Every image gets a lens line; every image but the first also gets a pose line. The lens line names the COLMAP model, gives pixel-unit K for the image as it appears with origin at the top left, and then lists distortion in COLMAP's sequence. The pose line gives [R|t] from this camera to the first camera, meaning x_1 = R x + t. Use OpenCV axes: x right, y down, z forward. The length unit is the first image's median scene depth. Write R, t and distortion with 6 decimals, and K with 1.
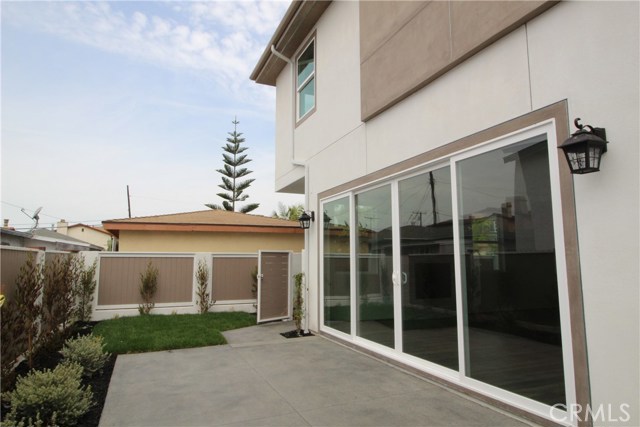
lens RADIAL K [[399.3, 0, 322.5], [0, 399.3, 211.7], [0, 0, 1]] dist [0.005313, 0.000177]
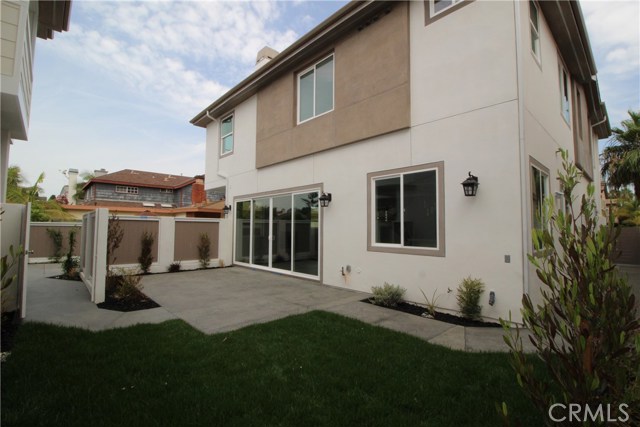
lens RADIAL K [[293.4, 0, 319.3], [0, 293.4, 216.1], [0, 0, 1]] dist [-0.014157, -0.004558]
pose [[0.945464, 0.020761, 0.325065, -0.101648], [-0.047230, 0.996158, 0.073750, -0.097800], [-0.322285, -0.085081, 0.942811, -0.670656]]
